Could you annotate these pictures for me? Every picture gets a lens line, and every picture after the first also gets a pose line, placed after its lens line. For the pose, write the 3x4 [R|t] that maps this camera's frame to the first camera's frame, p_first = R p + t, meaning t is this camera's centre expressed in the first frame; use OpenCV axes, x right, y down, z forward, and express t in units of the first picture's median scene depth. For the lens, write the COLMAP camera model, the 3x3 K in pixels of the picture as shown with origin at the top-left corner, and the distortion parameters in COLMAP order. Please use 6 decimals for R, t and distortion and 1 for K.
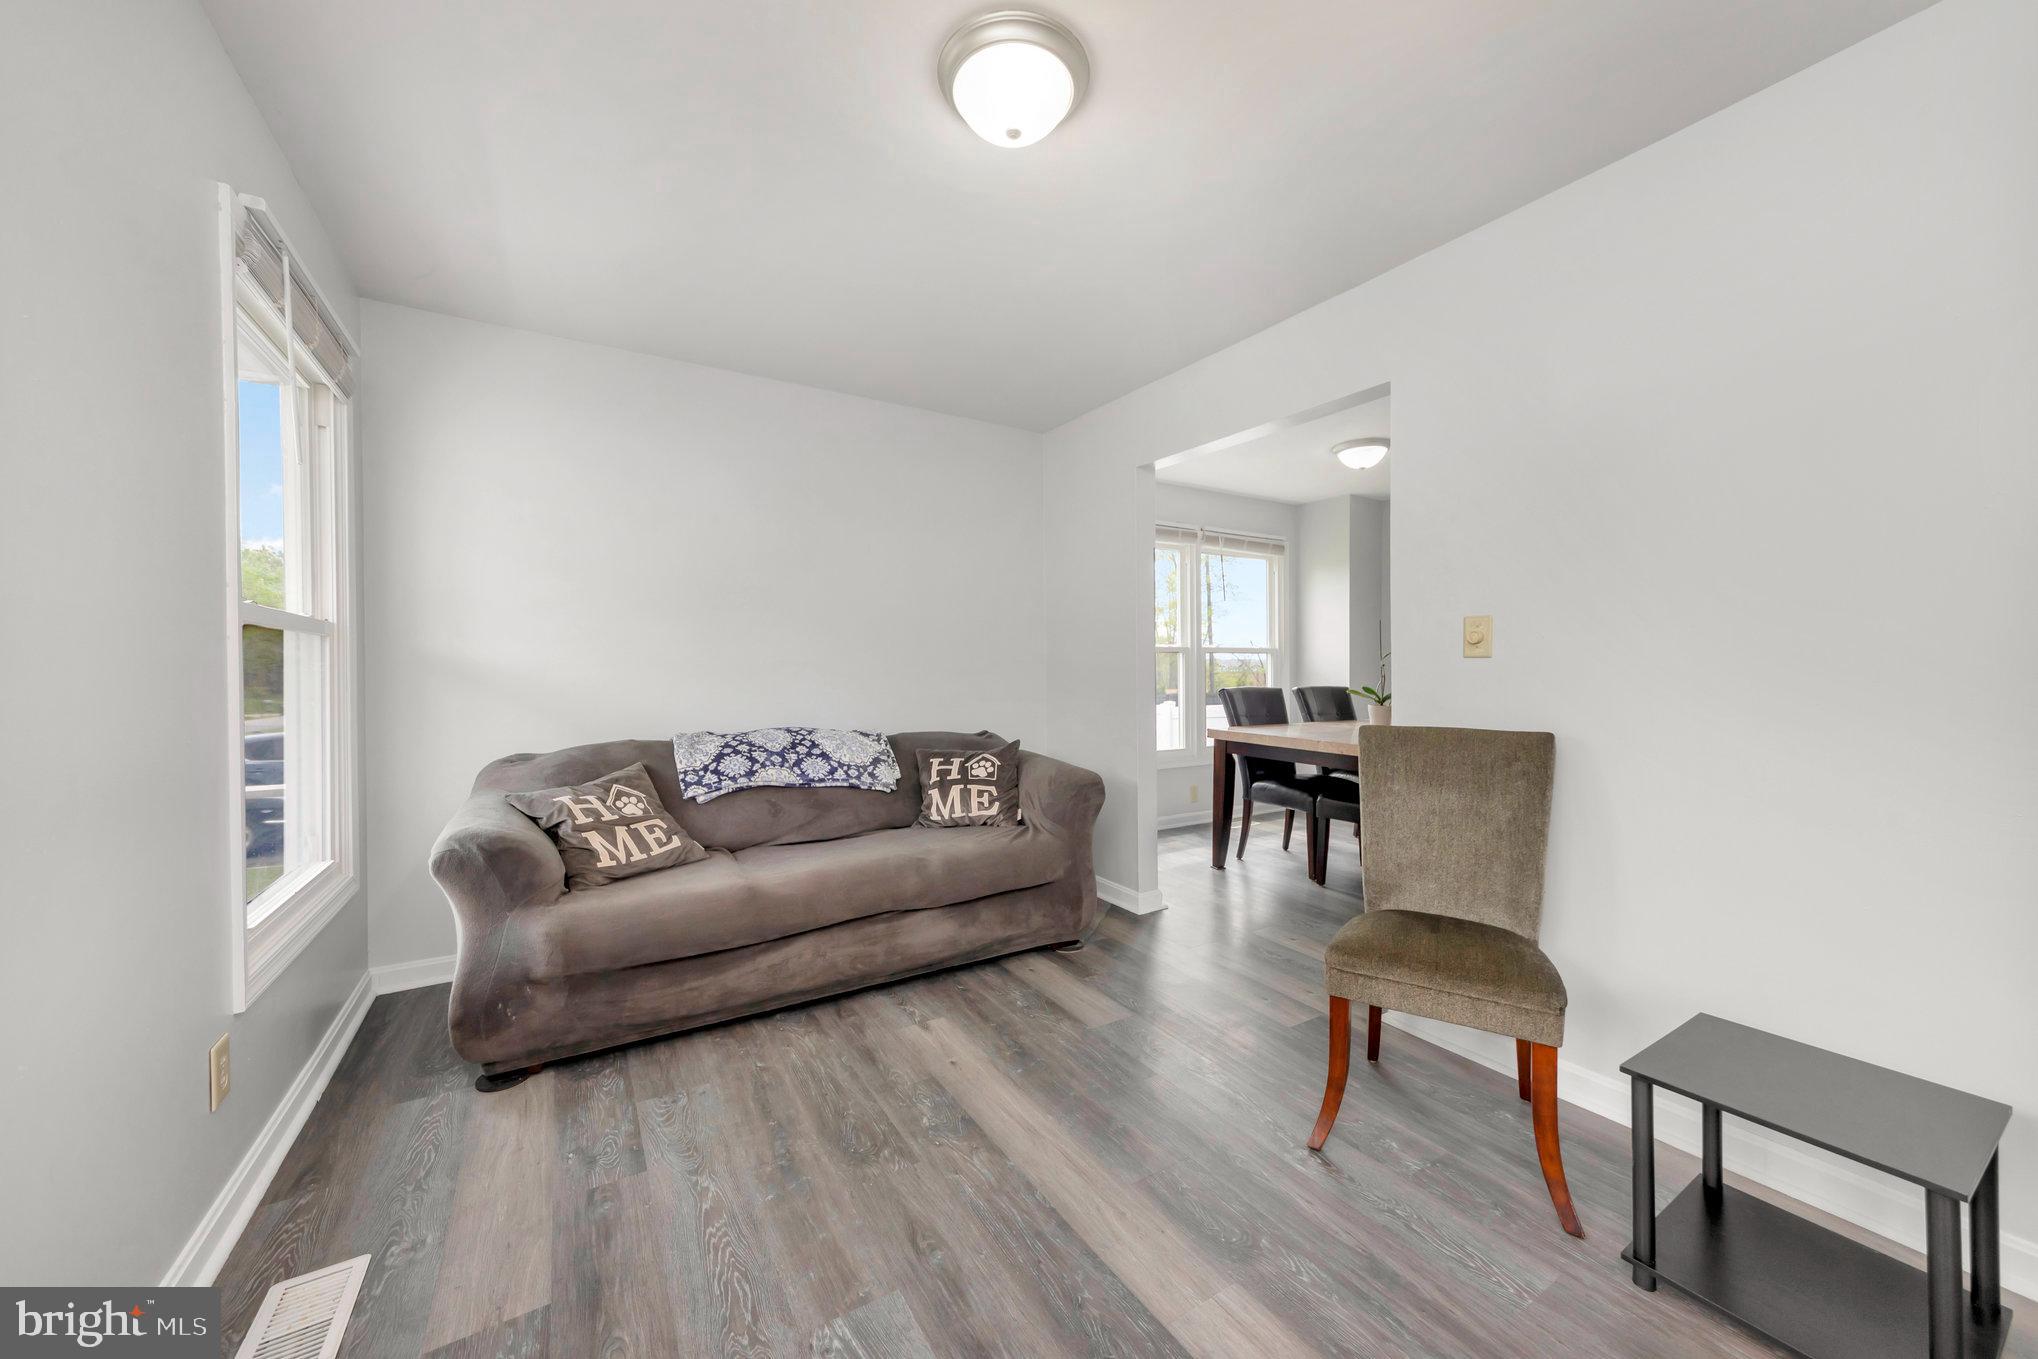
lens RADIAL K [[721.2, 0, 1023.0], [0, 721.2, 668.8], [0, 0, 1]] dist [-0.002156, -0.000101]
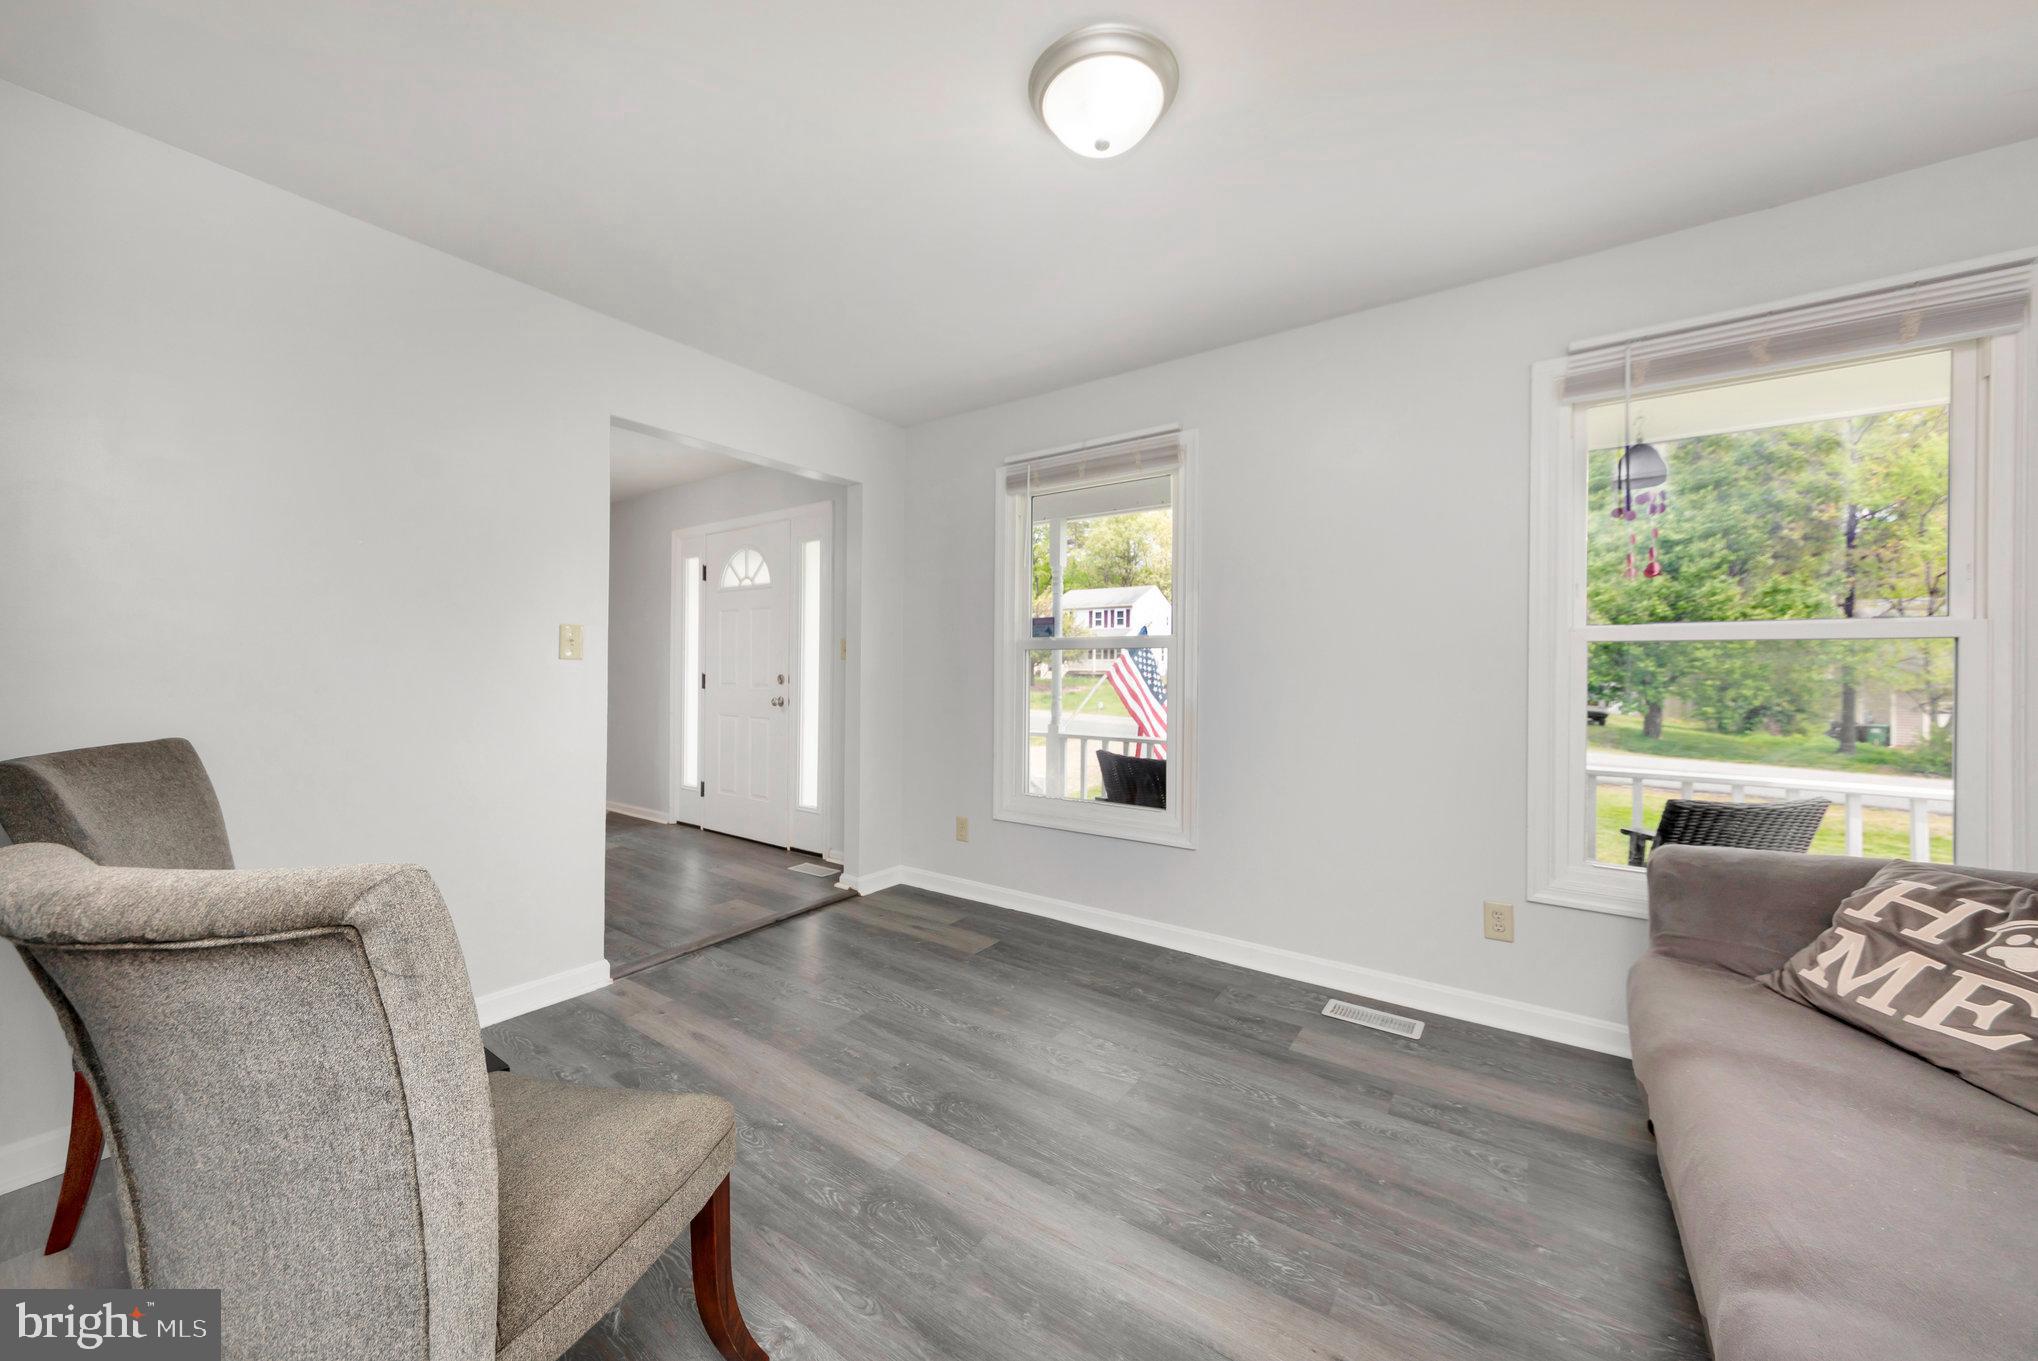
lens RADIAL K [[721.2, 0, 1023.7], [0, 721.2, 673.2], [0, 0, 1]] dist [-0.002156, -0.000101]
pose [[-0.915531, 0.001312, -0.402245, 0.461800], [-0.001917, 0.999969, 0.007625, -0.012268], [0.402243, 0.007752, -0.915500, 1.783088]]
